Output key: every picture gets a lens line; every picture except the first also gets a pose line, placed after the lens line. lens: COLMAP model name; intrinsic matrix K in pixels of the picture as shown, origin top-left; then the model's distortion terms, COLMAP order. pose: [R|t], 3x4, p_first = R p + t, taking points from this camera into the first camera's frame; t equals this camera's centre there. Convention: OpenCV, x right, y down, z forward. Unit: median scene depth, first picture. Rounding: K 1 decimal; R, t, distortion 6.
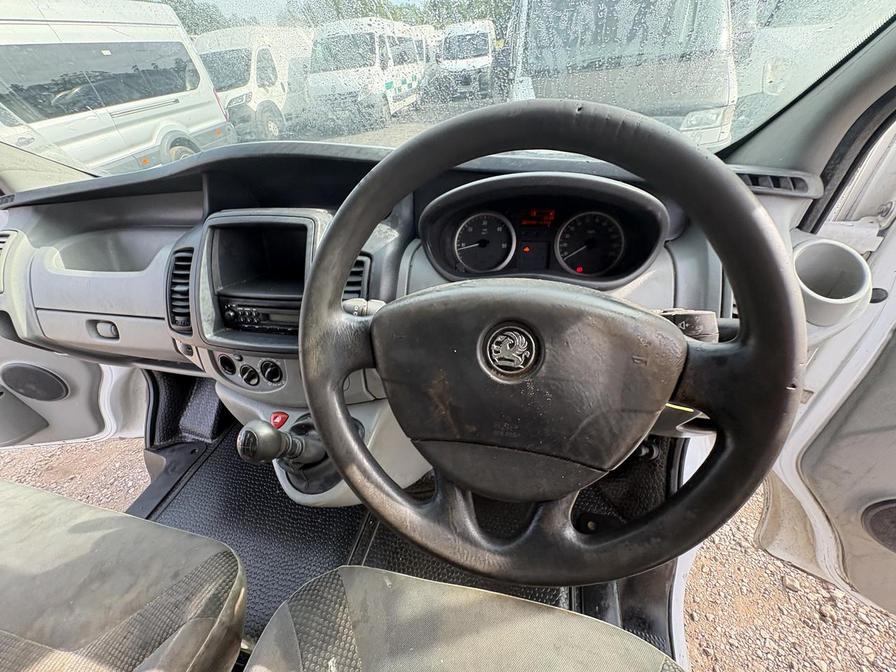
lens RADIAL K [[359.7, 0, 448.6], [0, 359.7, 337.9], [0, 0, 1]] dist [-0.000961, 0.000316]
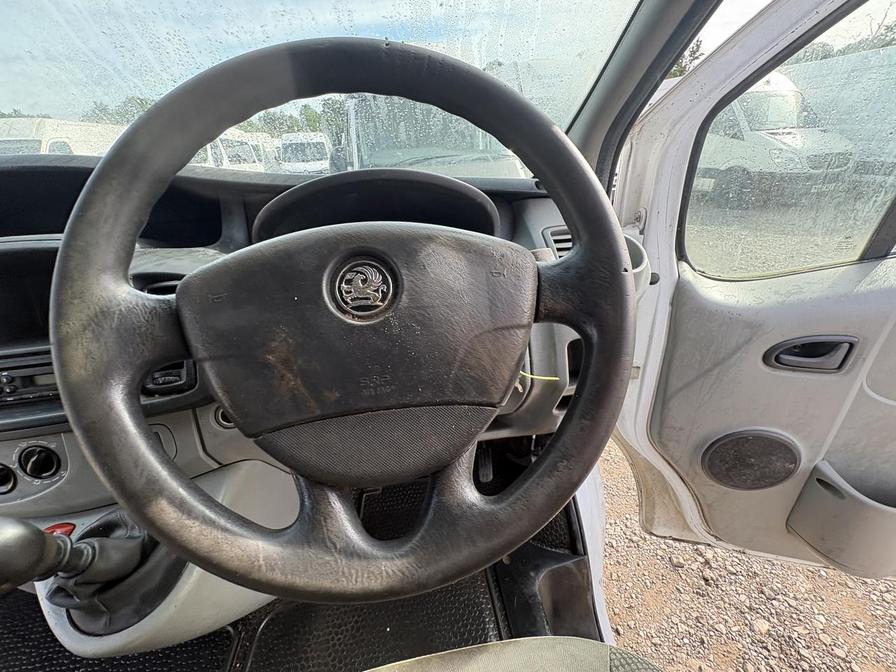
lens RADIAL K [[359.7, 0, 448.6], [0, 359.7, 337.9], [0, 0, 1]] dist [-0.000961, 0.000316]
pose [[0.926504, -0.139520, 0.349462, 0.037488], [0.211511, 0.961213, -0.177009, 0.303899], [-0.311211, 0.237914, 0.920078, 0.157272]]
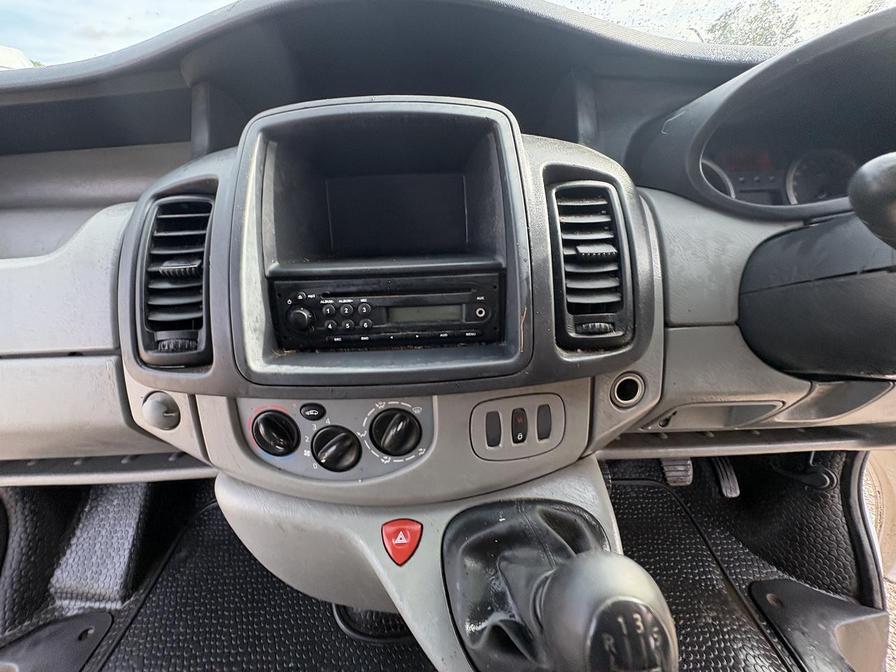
lens RADIAL K [[381.3, 0, 478.4], [0, 381.3, 325.9], [0, 0, 1]] dist [-0.000517, 0.000205]
pose [[0.964668, -0.072600, 0.253270, -1.006613], [0.115690, 0.980376, -0.159621, 0.099883], [-0.236711, 0.183282, 0.954136, 0.946191]]
